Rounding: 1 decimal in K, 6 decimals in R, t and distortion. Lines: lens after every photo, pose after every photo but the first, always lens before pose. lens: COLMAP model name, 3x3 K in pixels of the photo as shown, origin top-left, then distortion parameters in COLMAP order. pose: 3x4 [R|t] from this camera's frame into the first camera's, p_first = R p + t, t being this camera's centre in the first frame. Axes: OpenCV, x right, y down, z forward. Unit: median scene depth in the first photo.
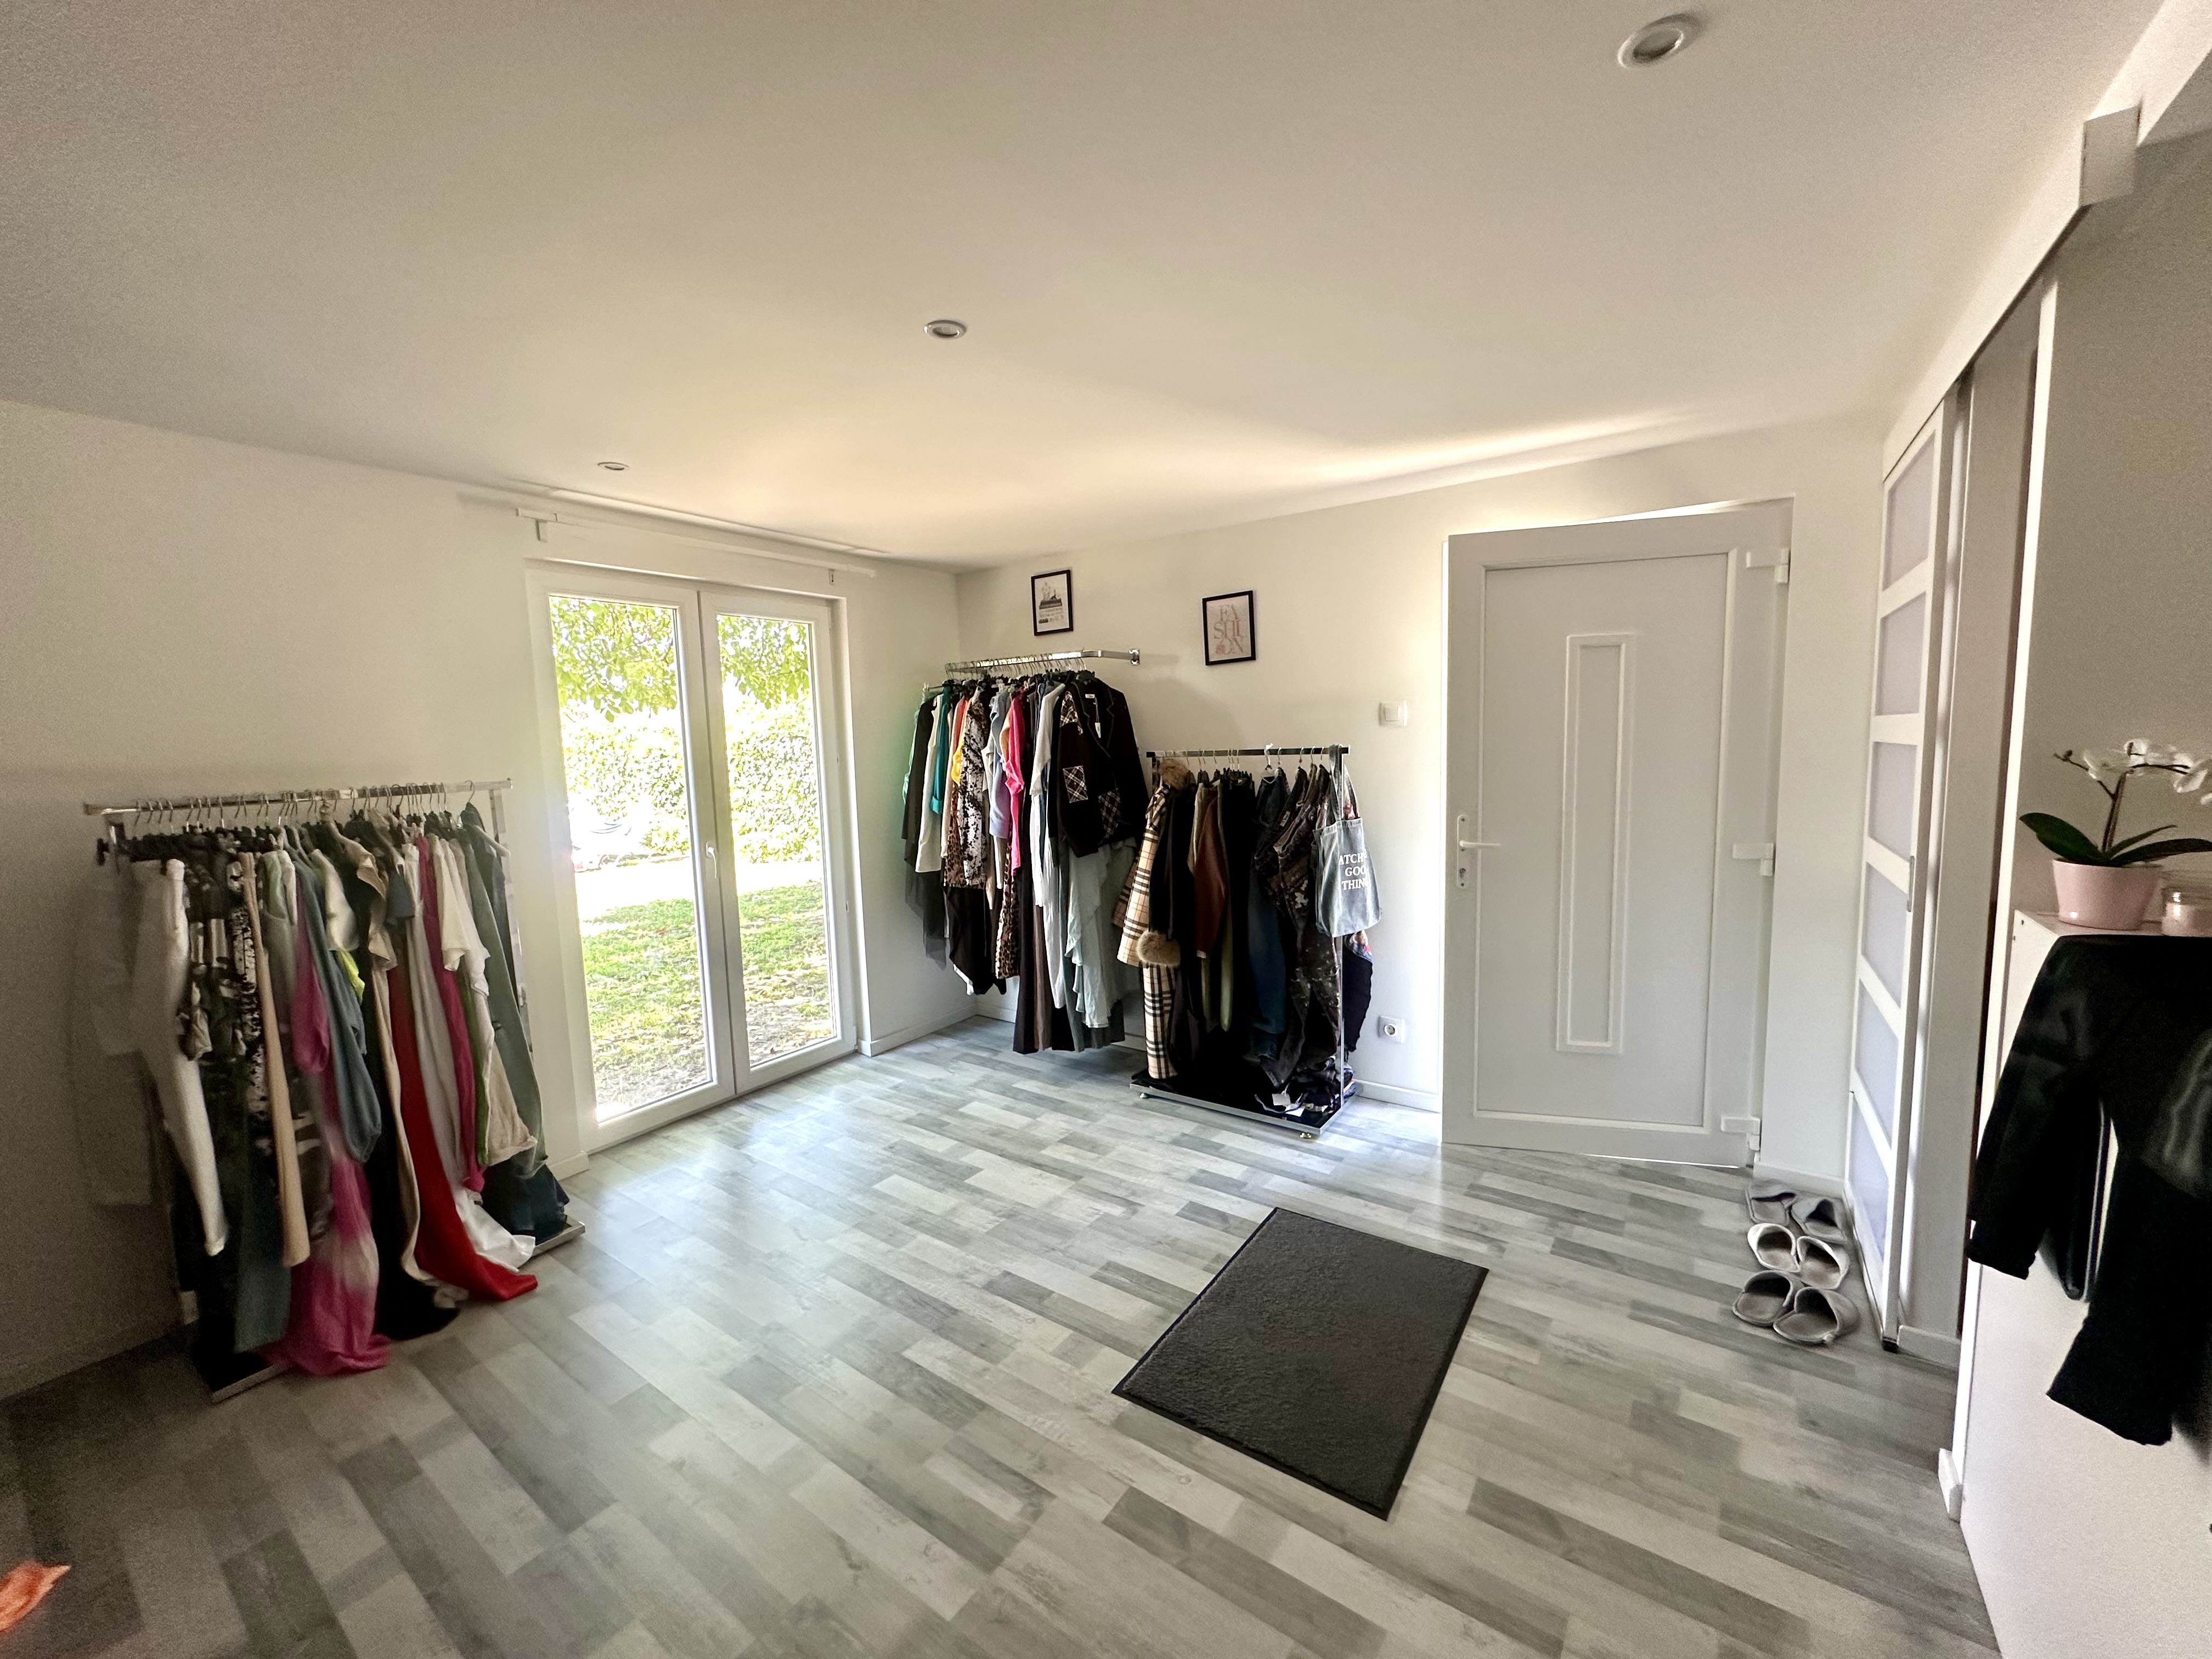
lens RADIAL K [[873.0, 0, 1100.4], [0, 873.0, 828.4], [0, 0, 1]] dist [-0.003801, 0.000637]
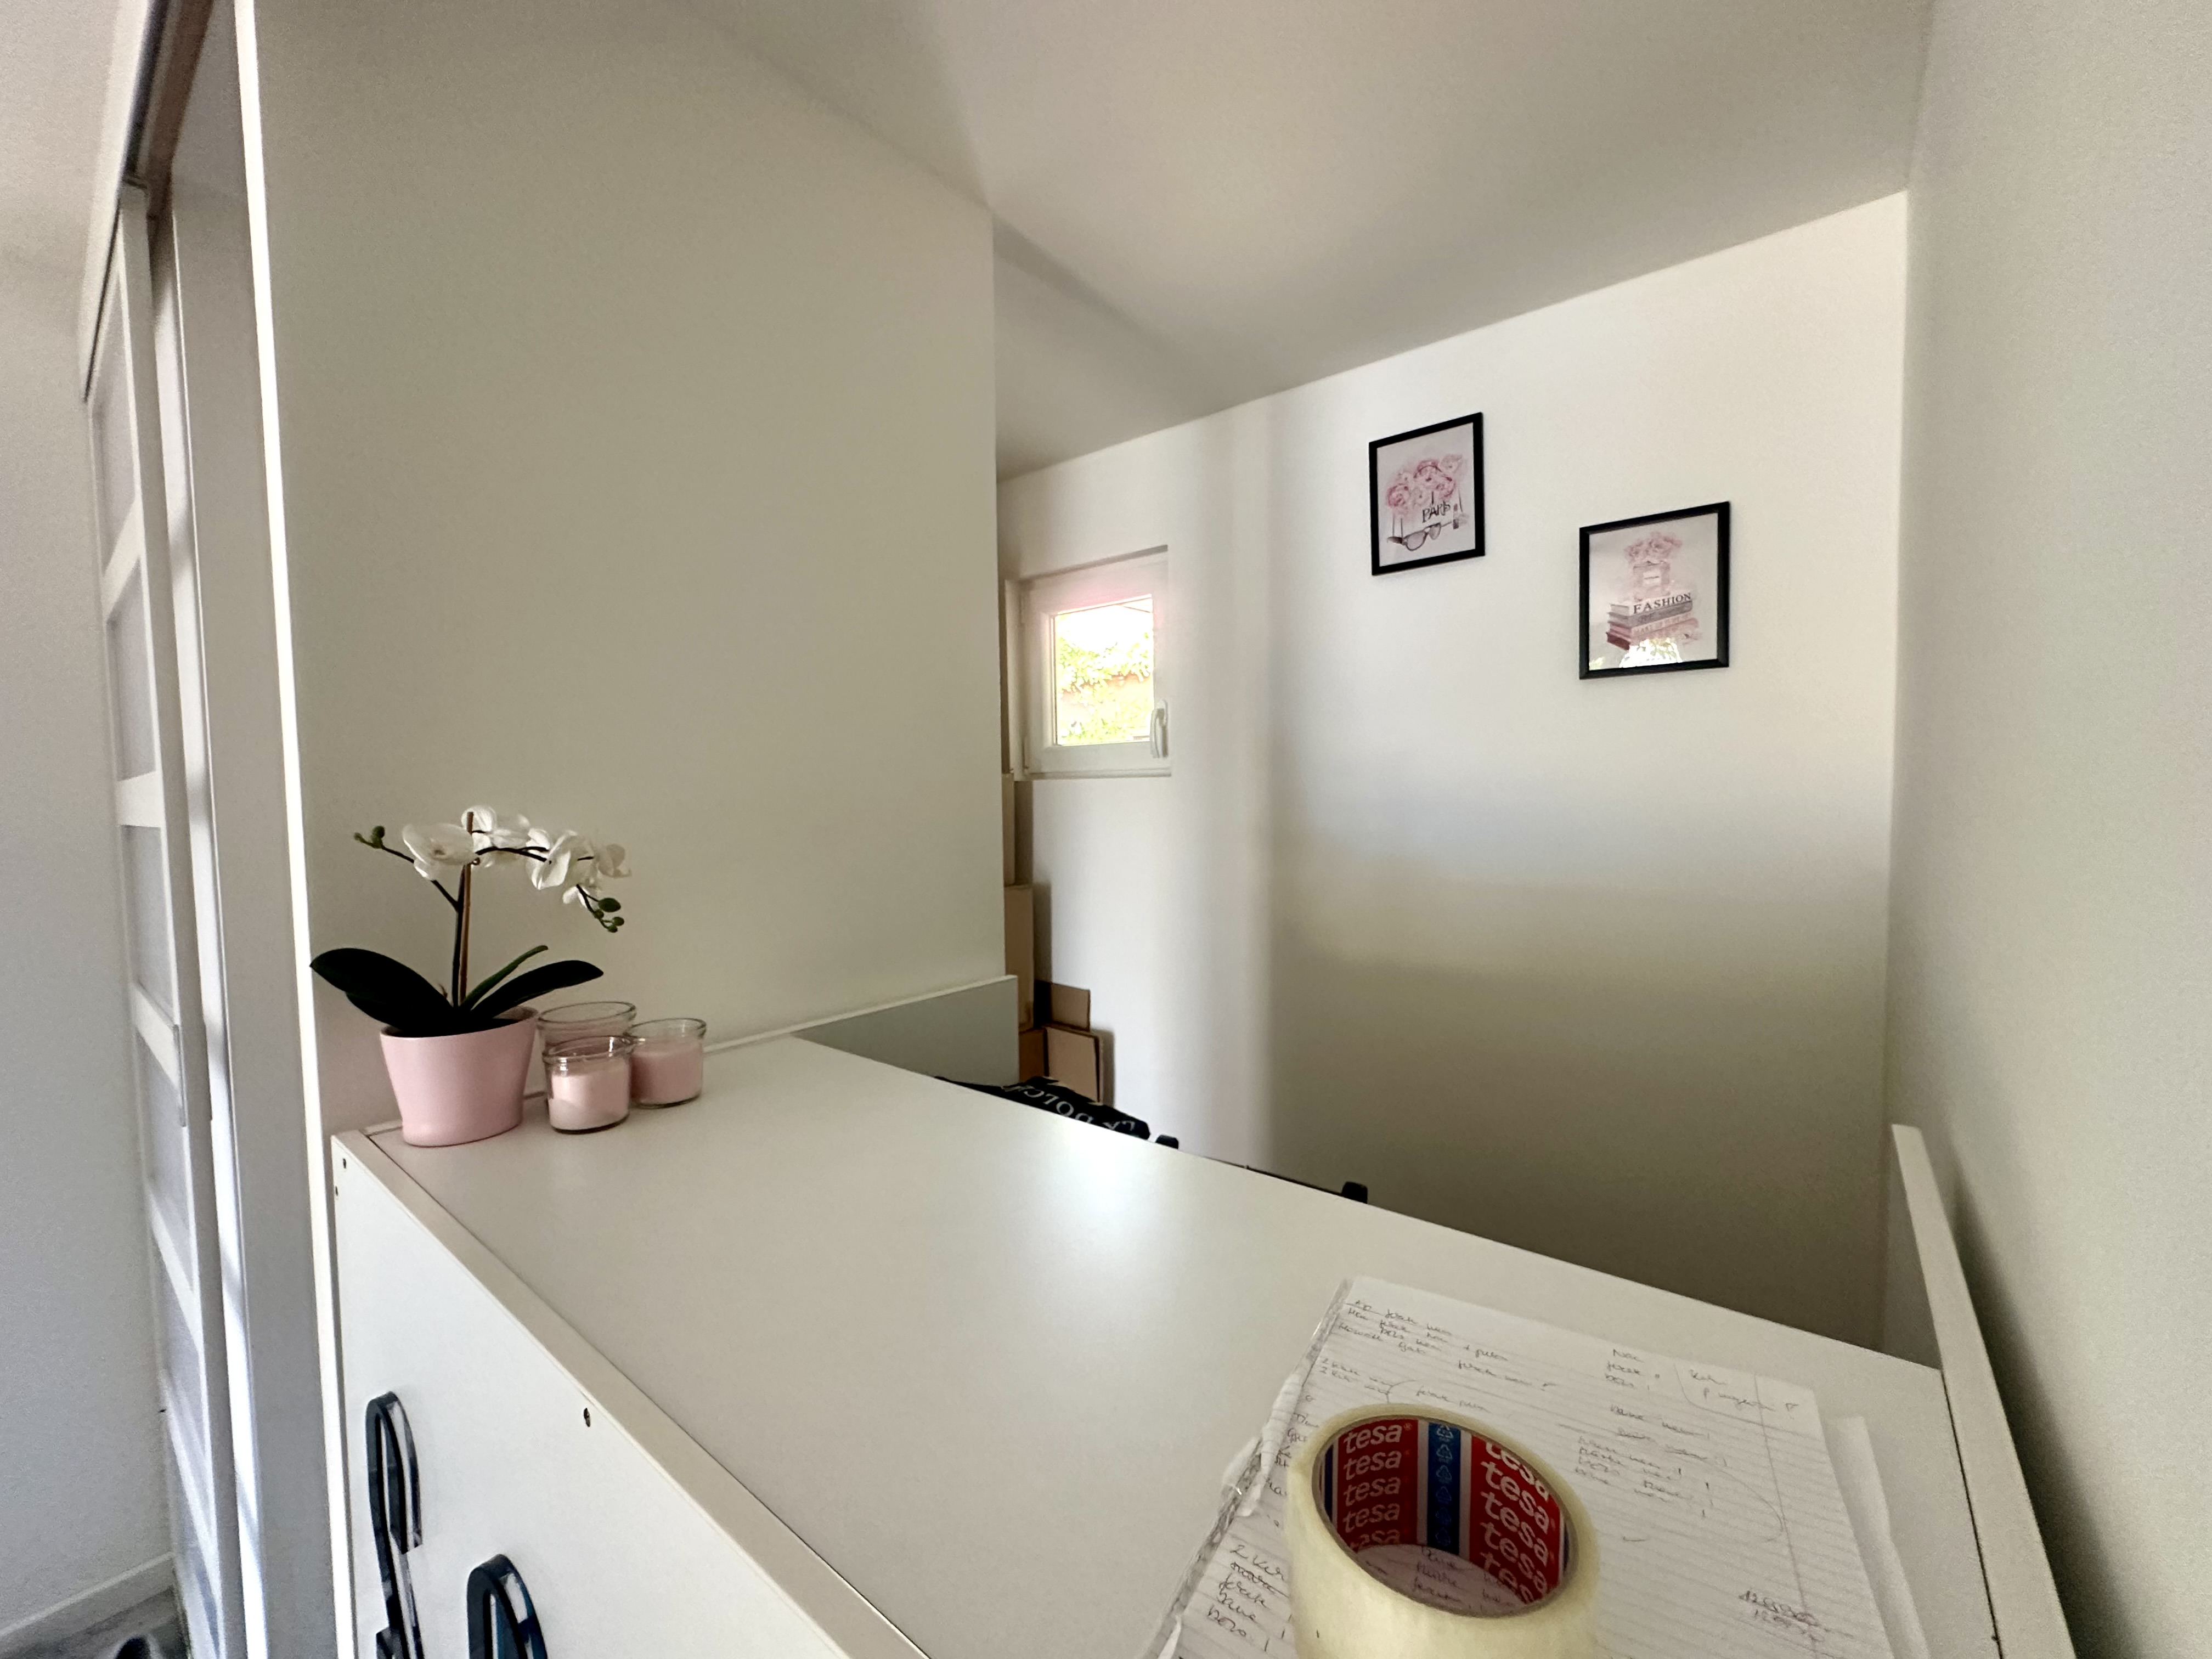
lens RADIAL K [[873.0, 0, 1101.8], [0, 873.0, 830.0], [0, 0, 1]] dist [-0.003801, 0.000637]
pose [[0.068591, -0.017364, 0.997494, 0.424775], [0.118647, 0.992895, 0.009125, -0.028028], [-0.990565, 0.117724, 0.070163, 0.363994]]
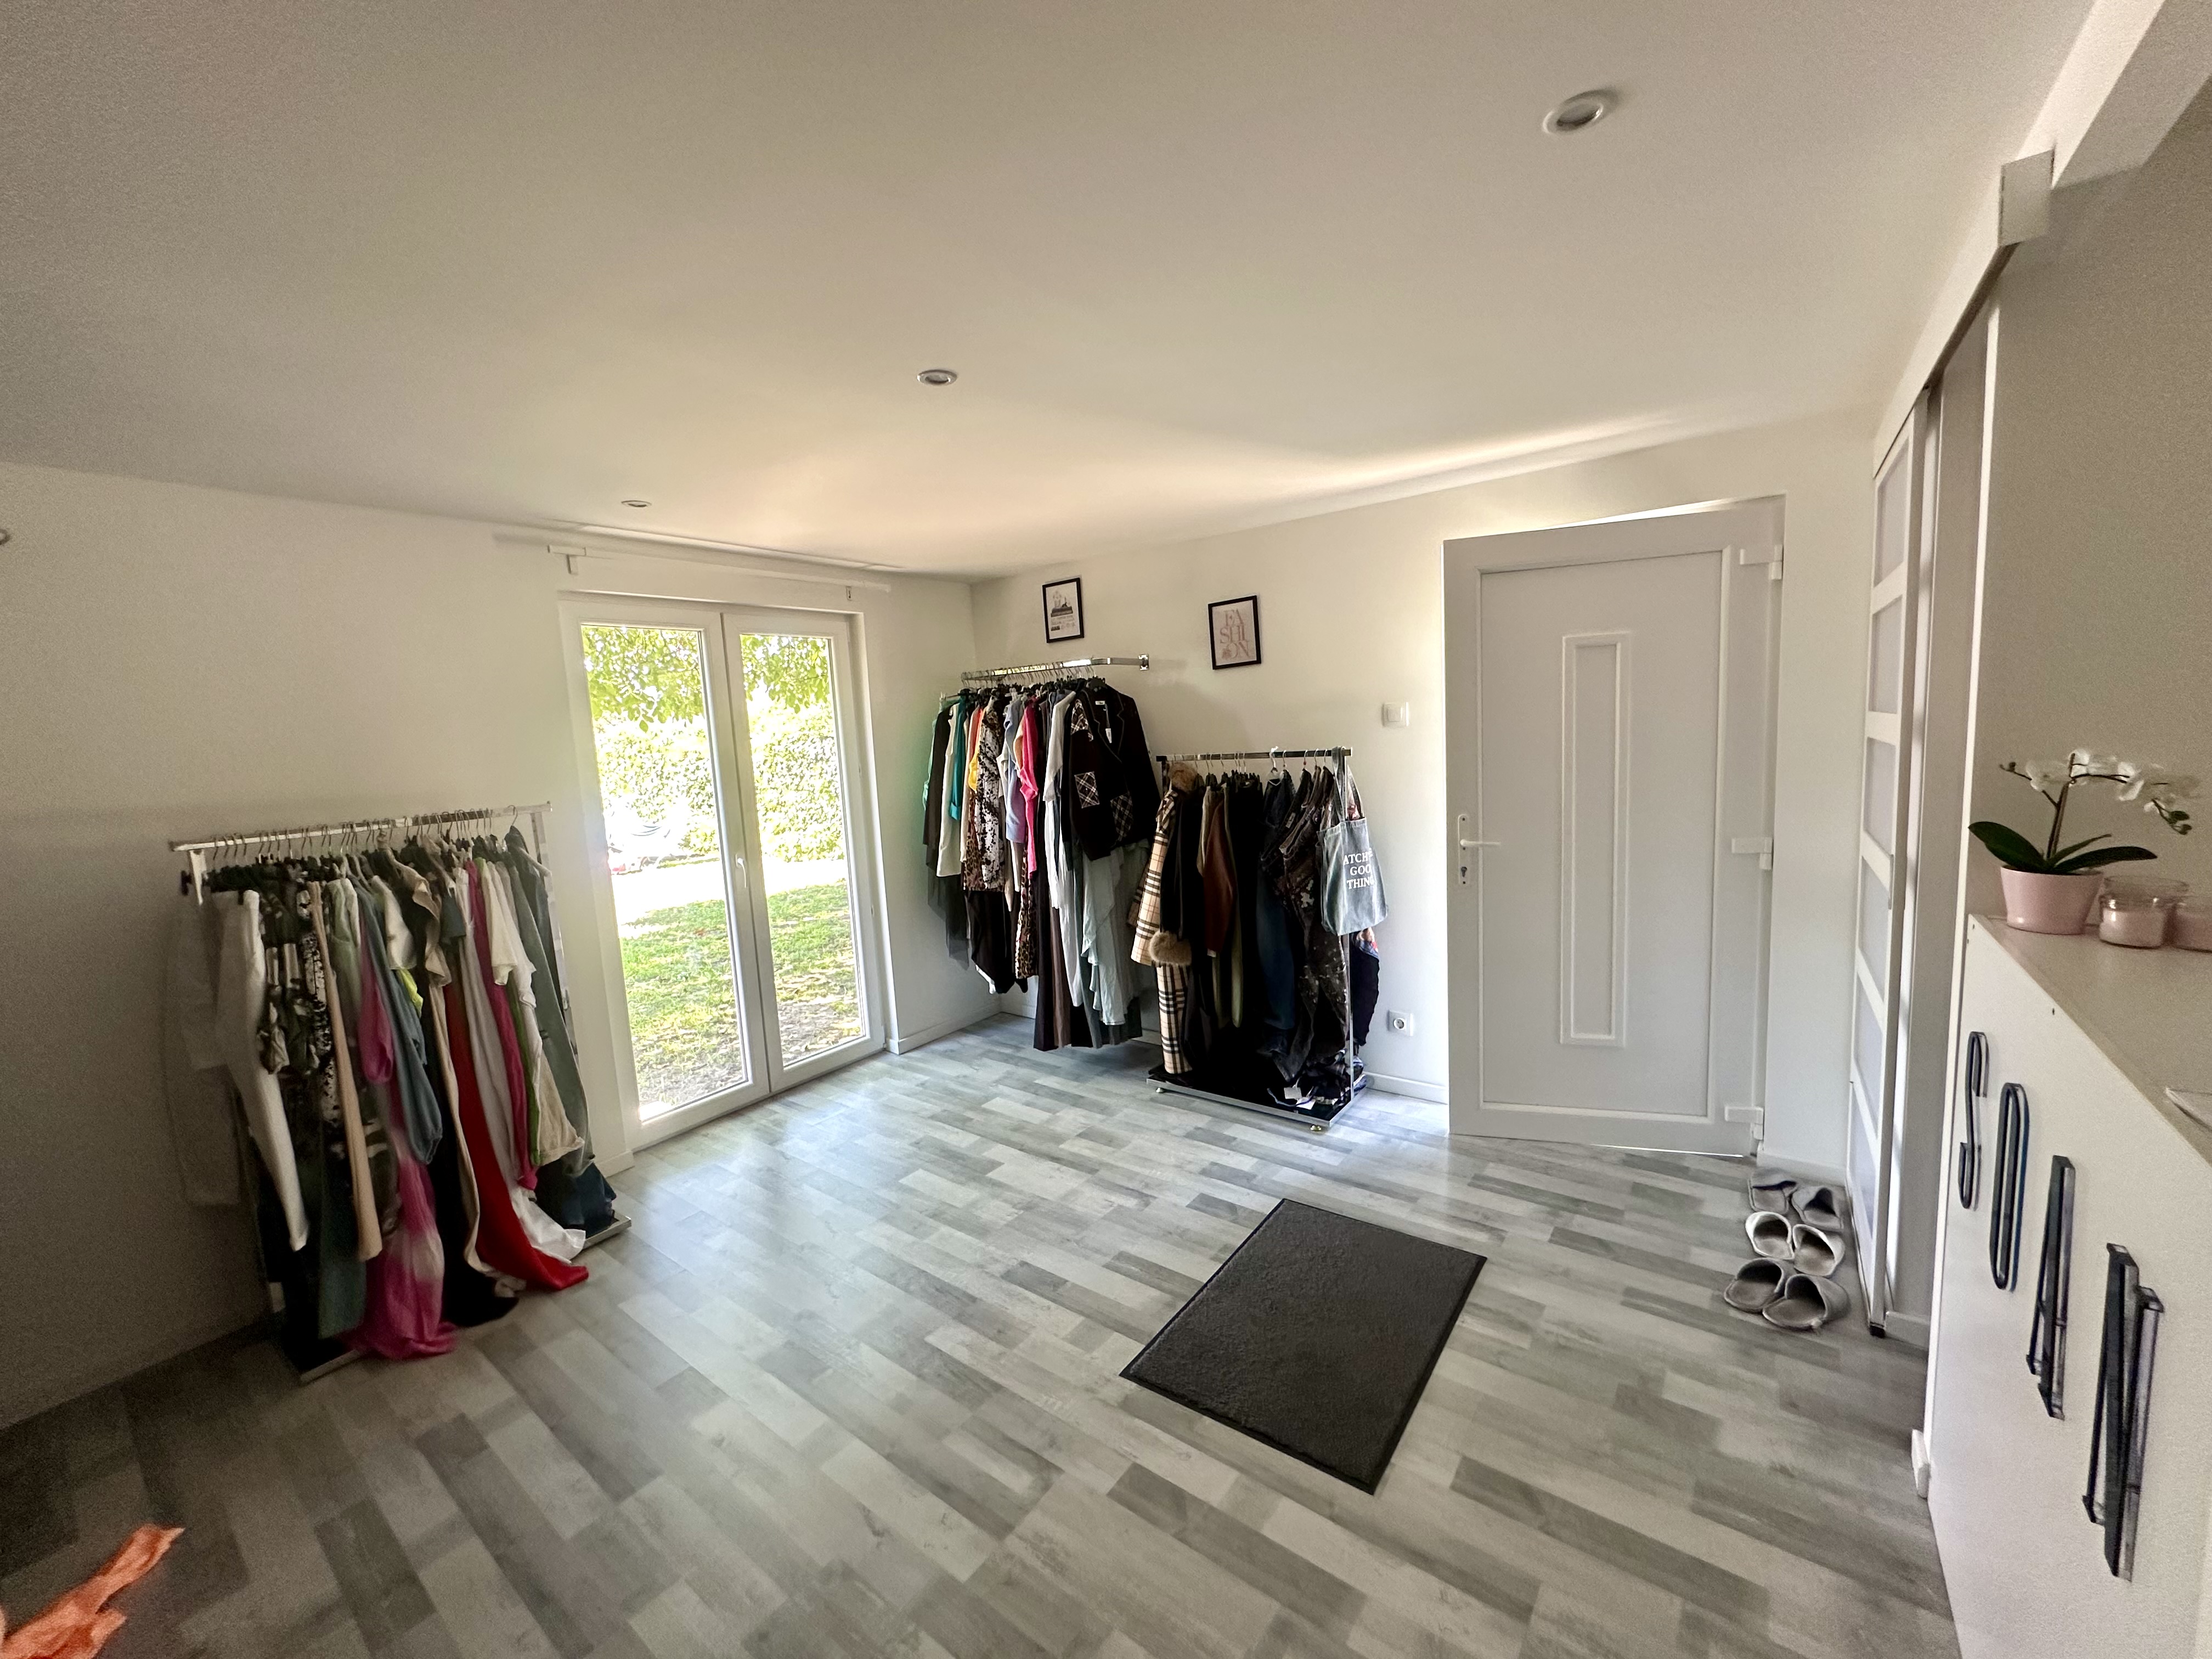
lens RADIAL K [[873.0, 0, 1101.2], [0, 873.0, 828.2], [0, 0, 1]] dist [-0.003801, 0.000637]
pose [[0.999120, -0.021627, -0.035937, 0.043849], [0.022102, 0.999673, 0.012879, -0.033155], [0.035646, -0.013662, 0.999271, -0.052495]]
